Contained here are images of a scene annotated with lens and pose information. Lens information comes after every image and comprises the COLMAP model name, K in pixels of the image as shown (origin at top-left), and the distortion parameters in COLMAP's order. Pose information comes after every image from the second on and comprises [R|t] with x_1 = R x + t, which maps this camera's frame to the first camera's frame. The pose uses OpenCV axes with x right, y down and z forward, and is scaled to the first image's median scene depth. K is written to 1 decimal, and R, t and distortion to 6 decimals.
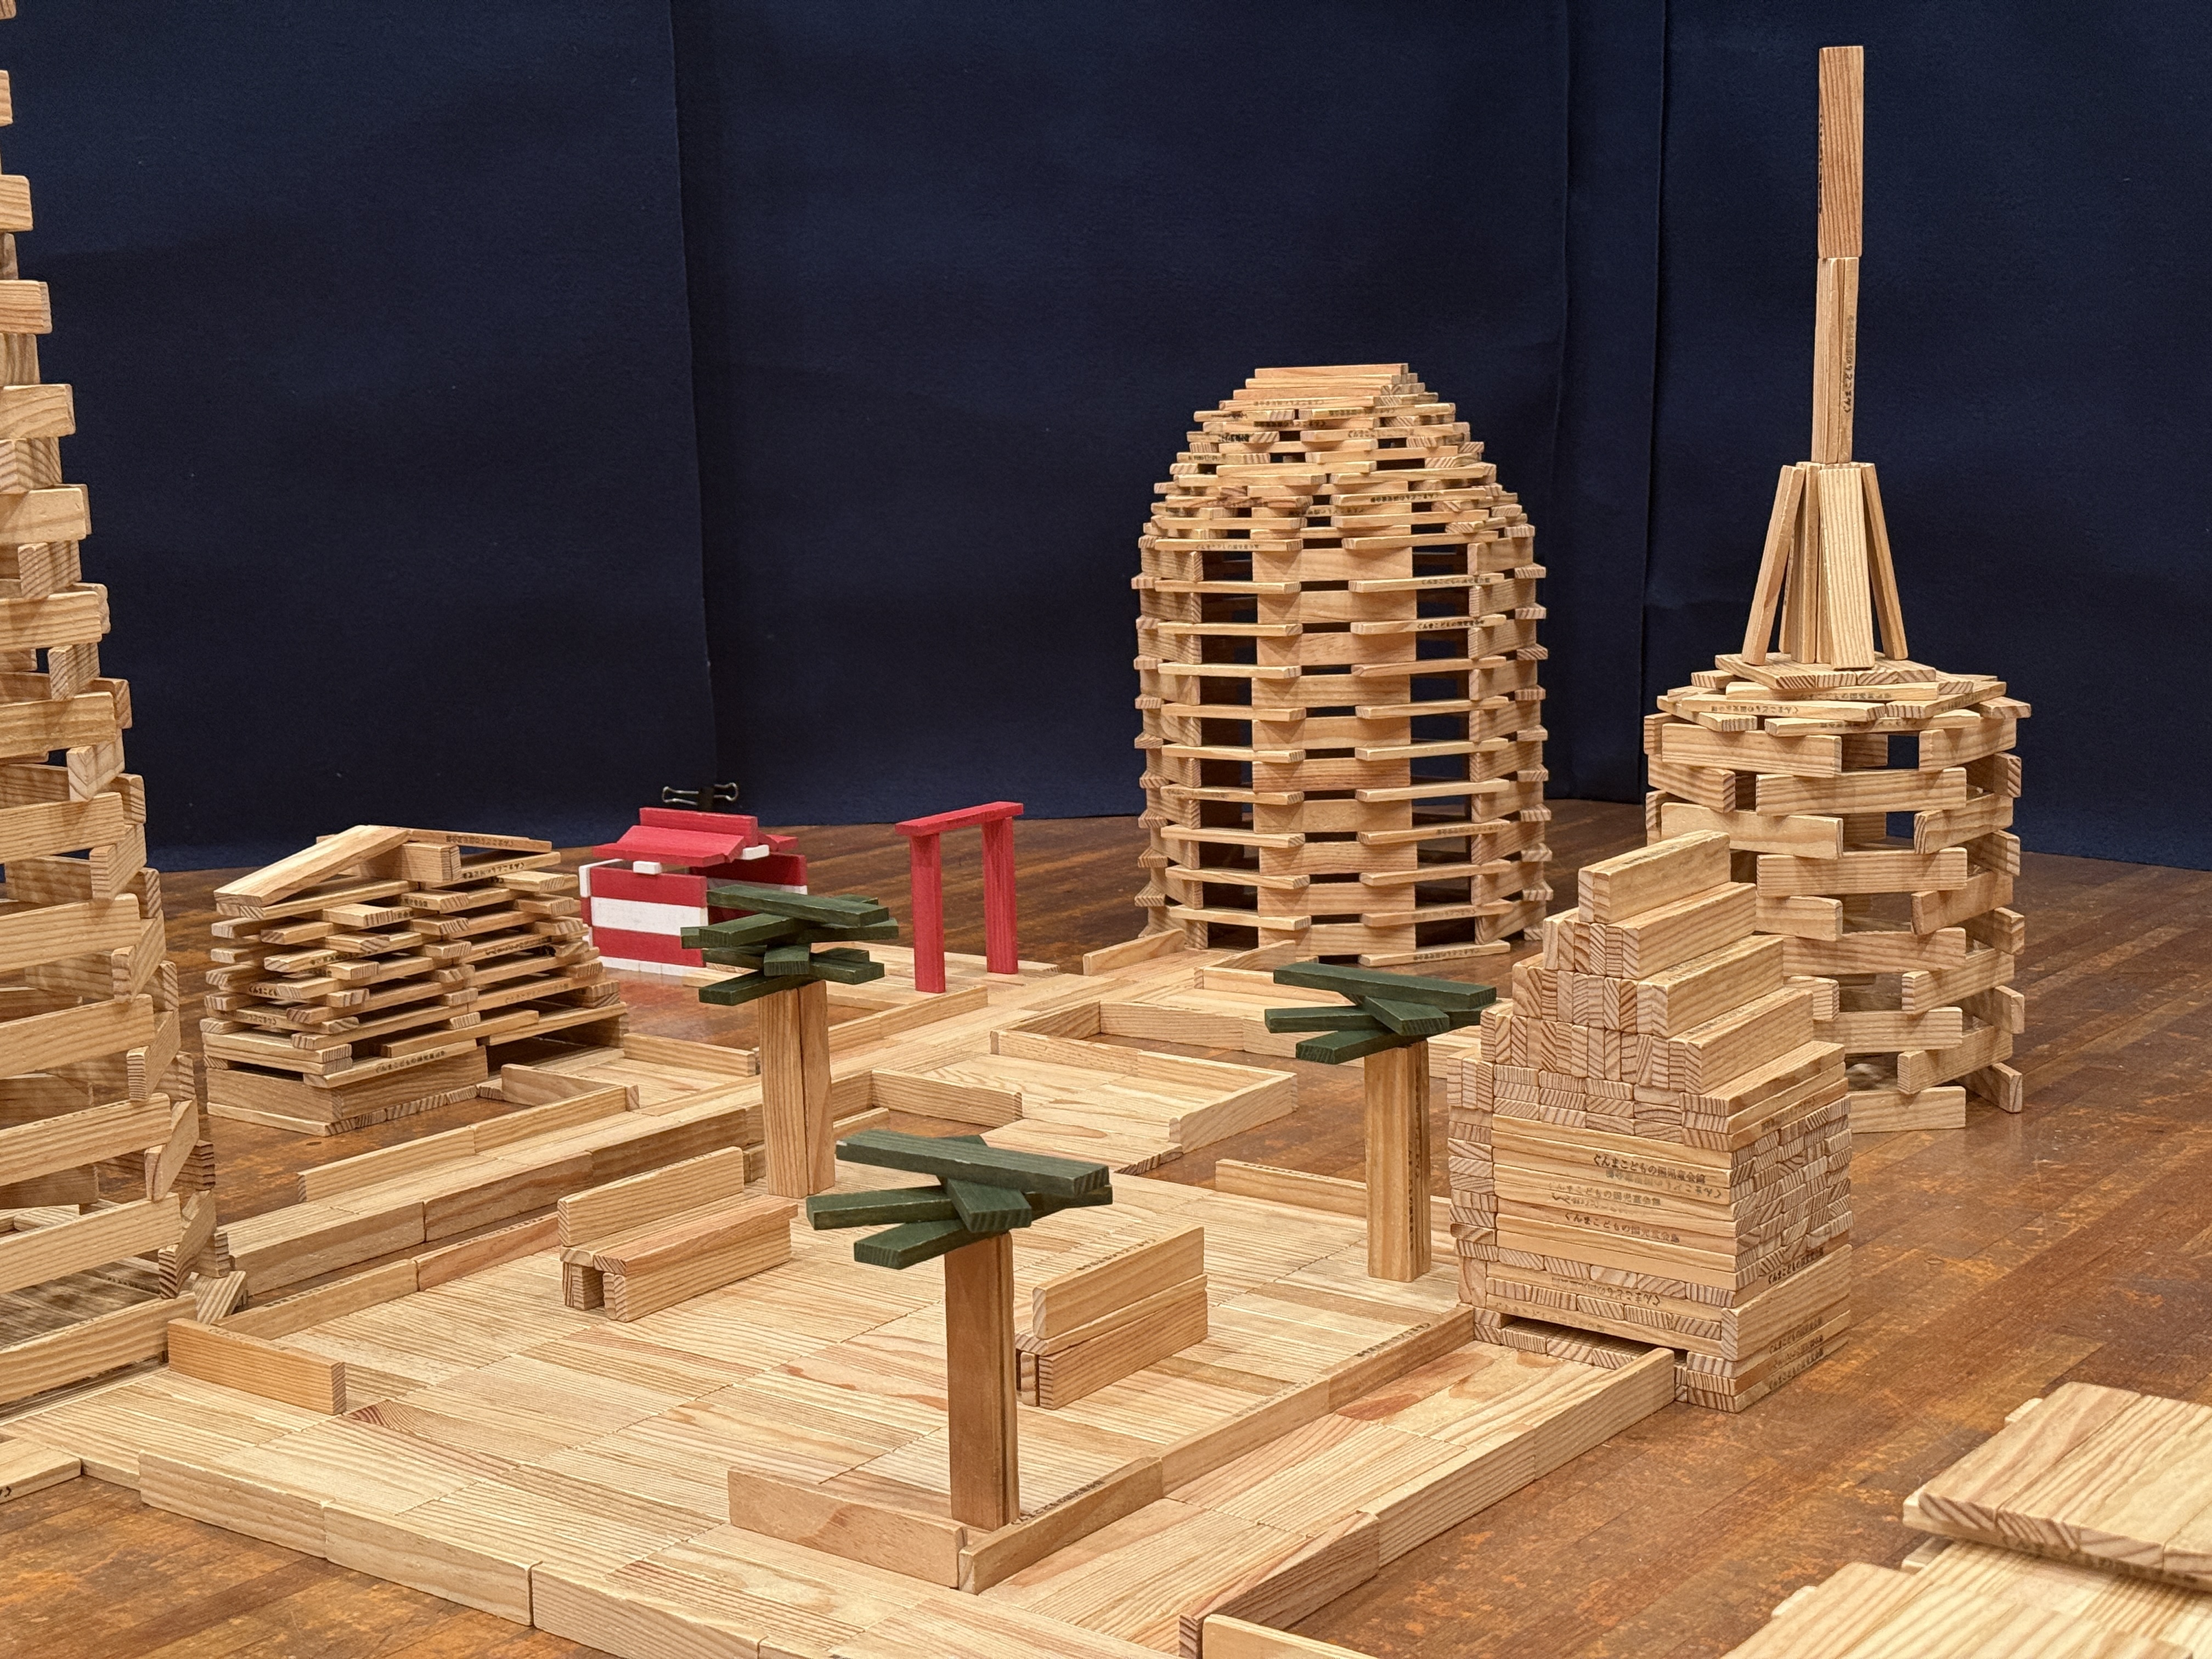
lens RADIAL K [[3177.8, 0, 1106.0], [0, 3177.8, 829.5], [0, 0, 1]] dist [0.142361, 0.013272]
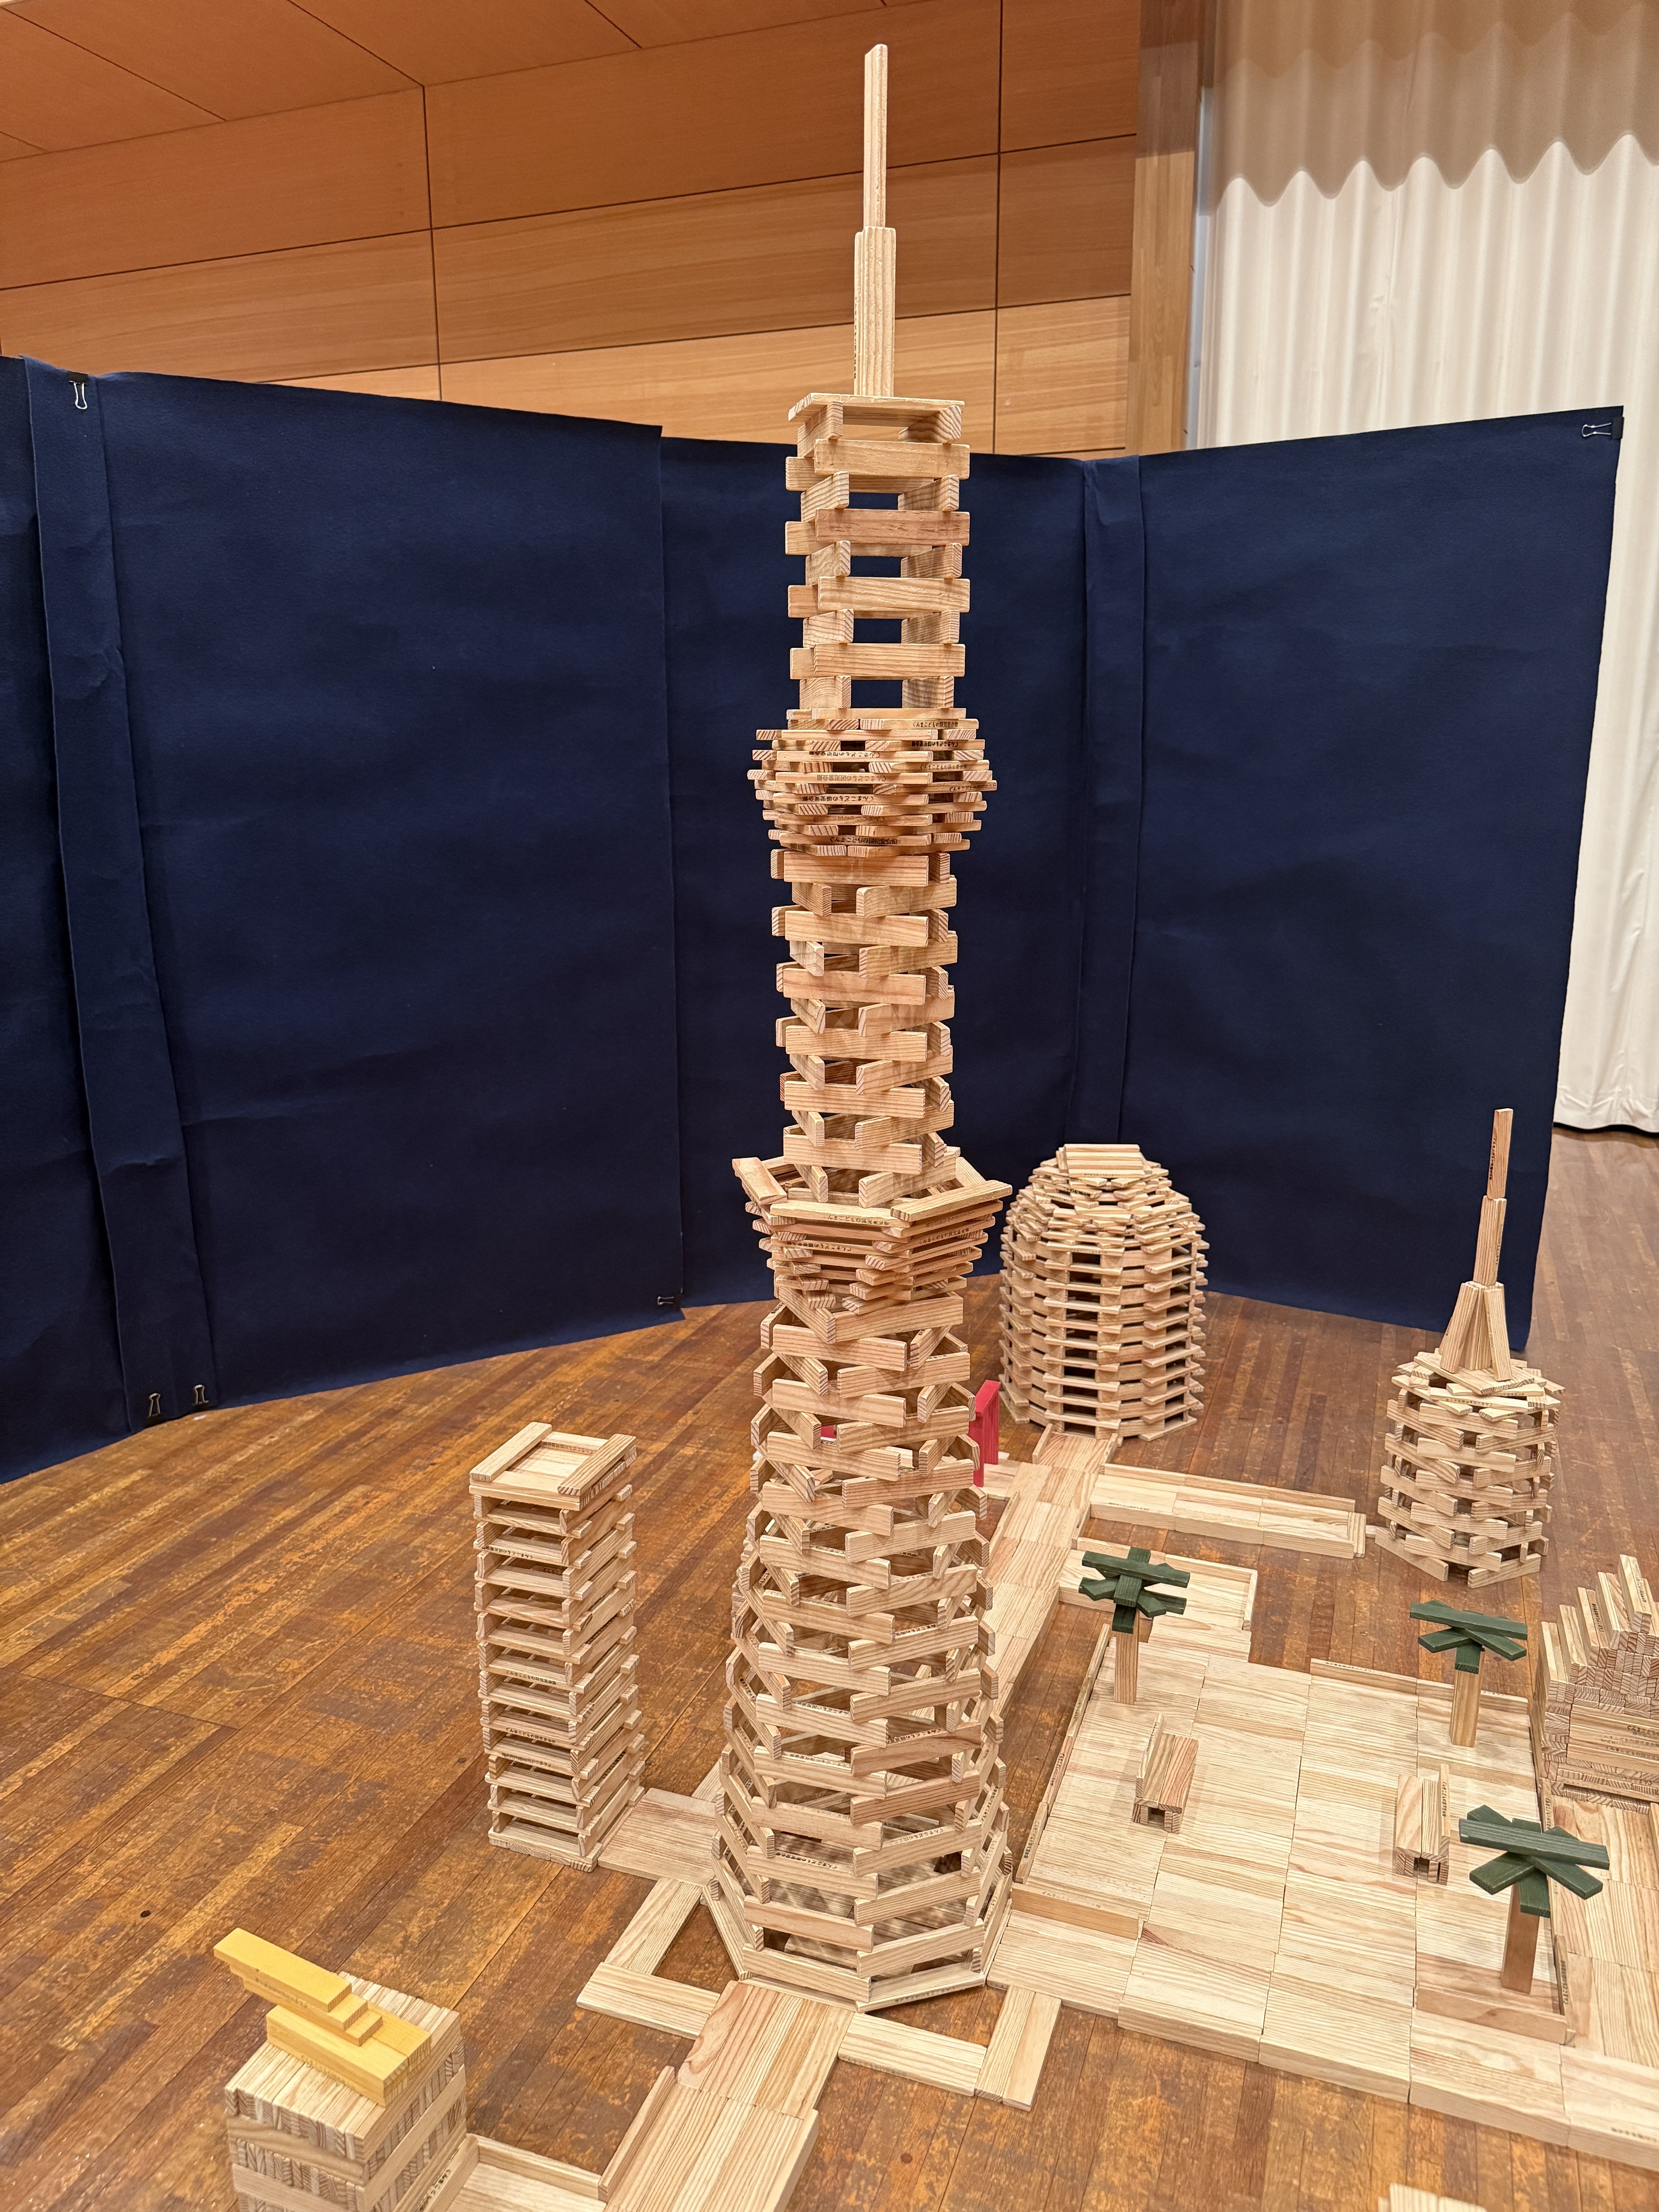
lens RADIAL K [[1575.8, 0, 829.5], [0, 1575.8, 1106.0], [0, 0, 1]] dist [0.047311, -0.096460]
pose [[0.953710, -0.037565, 0.298374, -0.430652], [0.017734, 0.997466, 0.068897, -0.258937], [-0.300206, -0.060416, 0.951959, 0.071251]]
